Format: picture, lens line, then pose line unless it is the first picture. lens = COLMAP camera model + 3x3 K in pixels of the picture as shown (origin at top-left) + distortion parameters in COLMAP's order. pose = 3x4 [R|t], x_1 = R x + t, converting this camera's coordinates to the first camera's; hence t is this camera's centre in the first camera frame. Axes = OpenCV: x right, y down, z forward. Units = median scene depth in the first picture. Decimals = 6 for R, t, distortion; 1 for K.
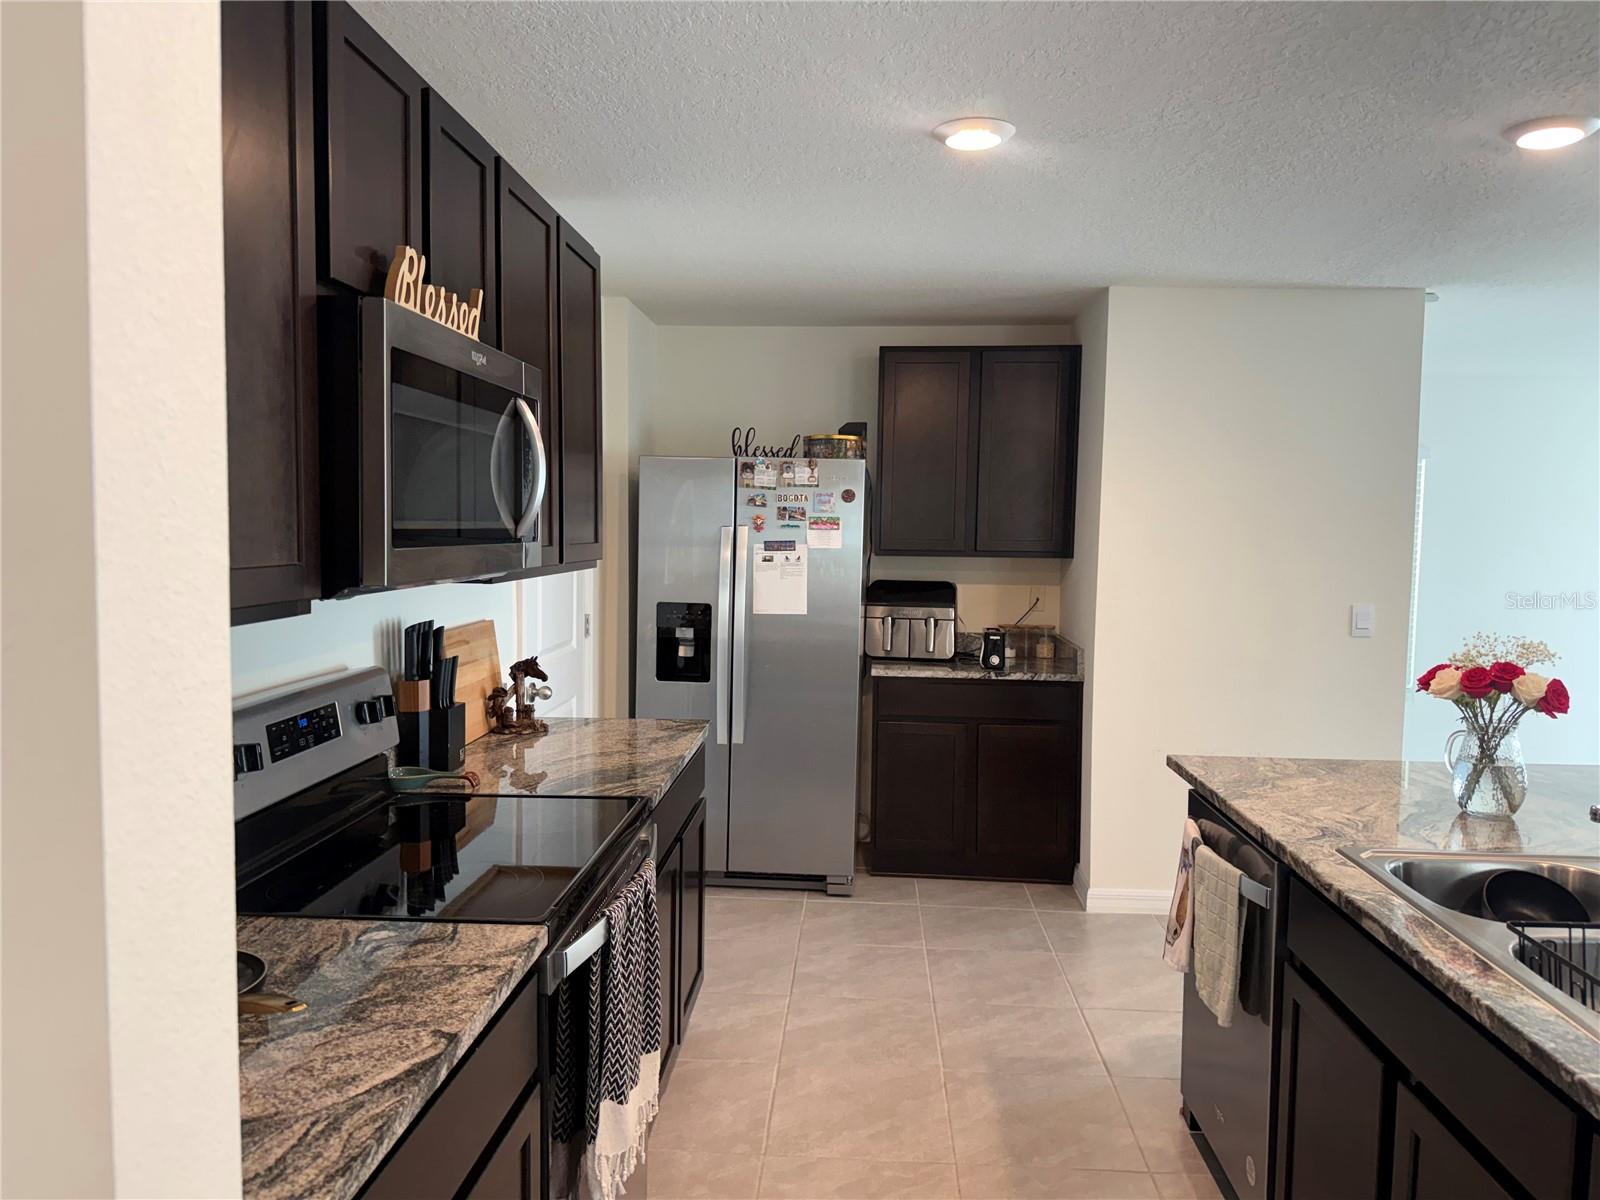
lens RADIAL K [[1140.4, 0, 811.0], [0, 1140.4, 603.8], [0, 0, 1]] dist [-0.002493, -0.006986]
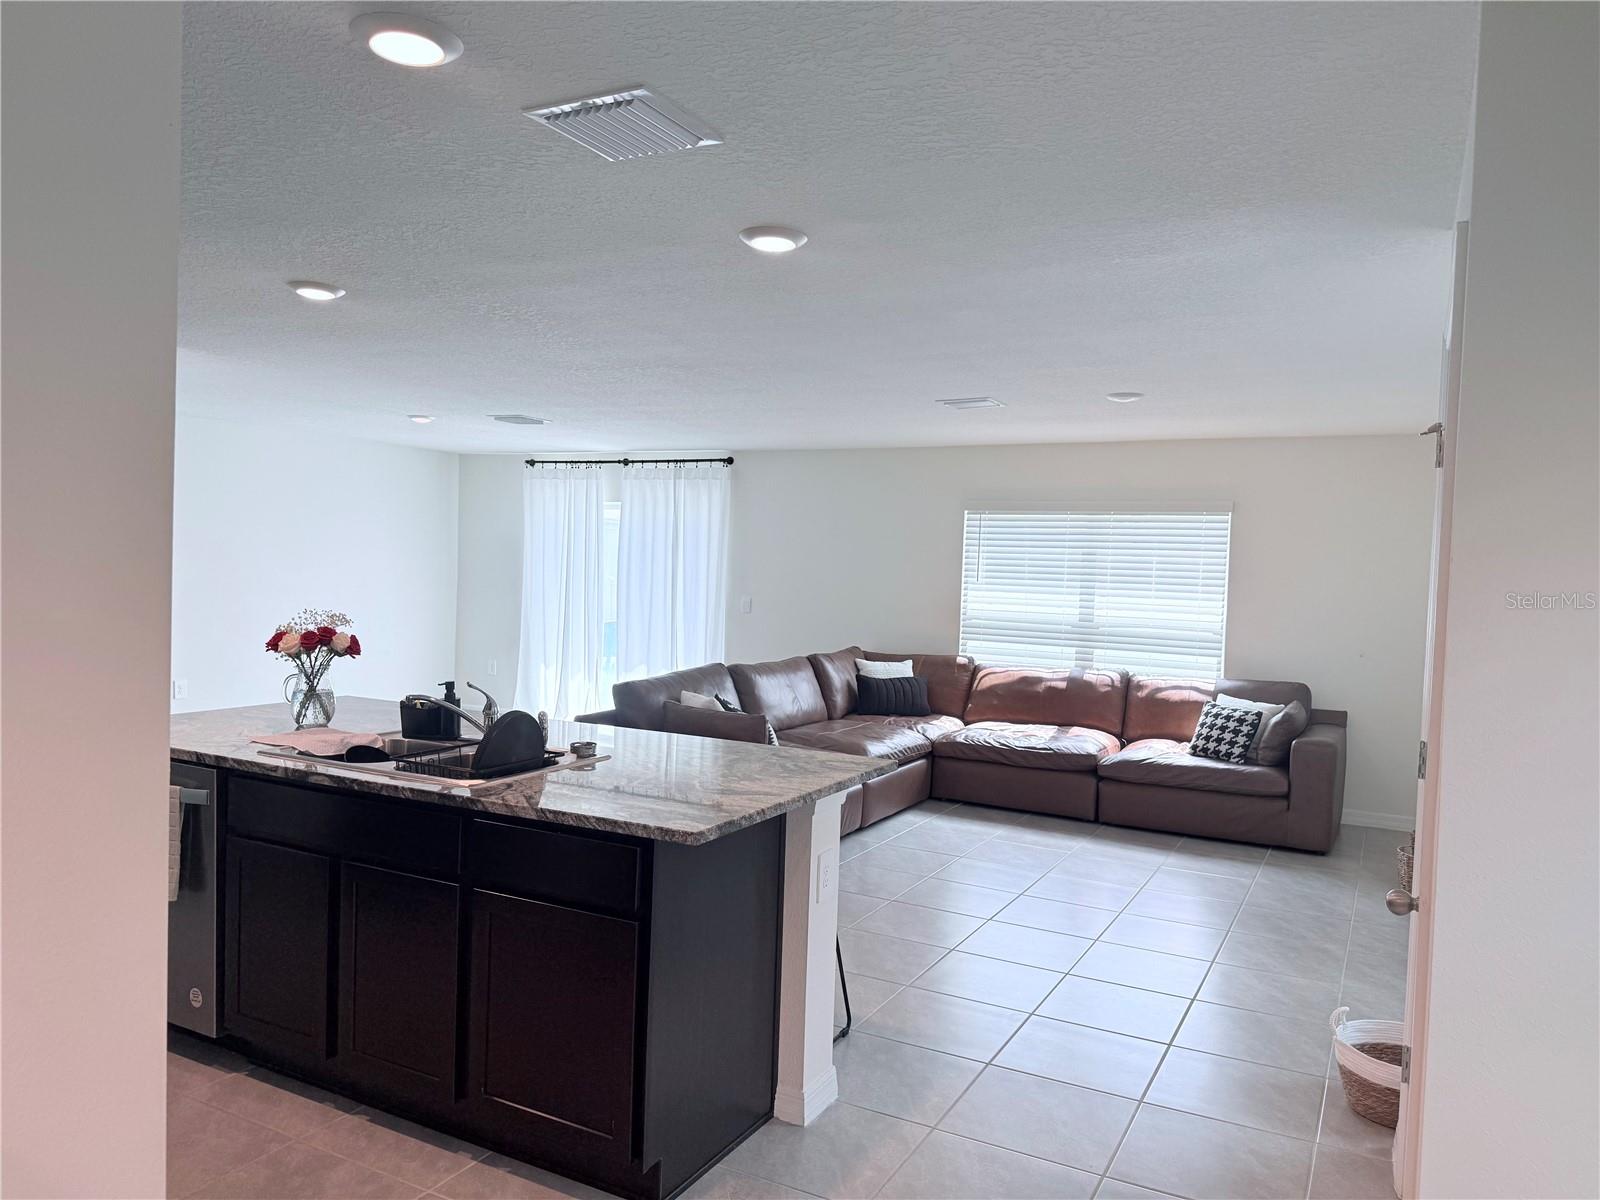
lens RADIAL K [[1140.4, 0, 806.5], [0, 1140.4, 608.7], [0, 0, 1]] dist [-0.002493, -0.006986]
pose [[0.418570, -0.036418, 0.907454, -0.560837], [0.038934, 0.998997, 0.022133, 0.017406], [-0.907349, 0.026067, 0.419568, -0.286400]]
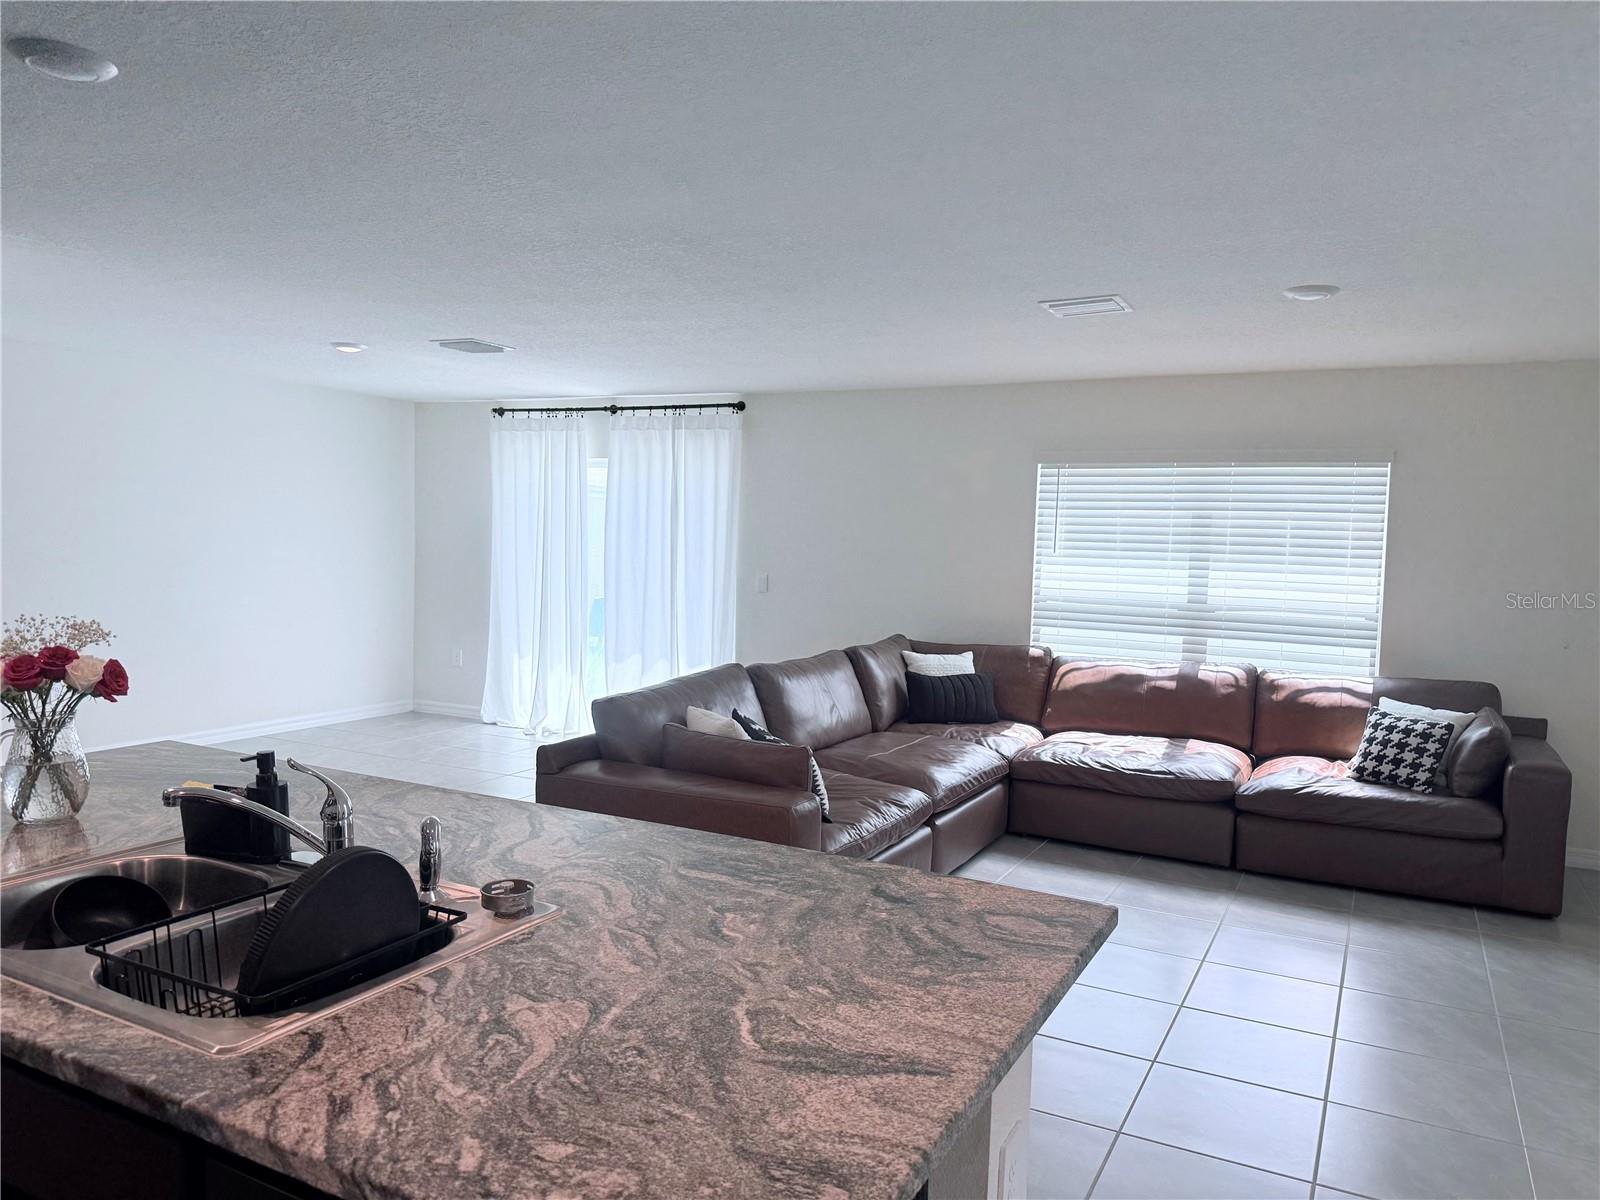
lens RADIAL K [[1140.4, 0, 803.6], [0, 1140.4, 601.3], [0, 0, 1]] dist [-0.002493, -0.006986]
pose [[0.417690, -0.057065, 0.906796, 0.051172], [0.044493, 0.998113, 0.042317, 0.004629], [-0.907500, 0.022671, 0.419441, 0.097668]]
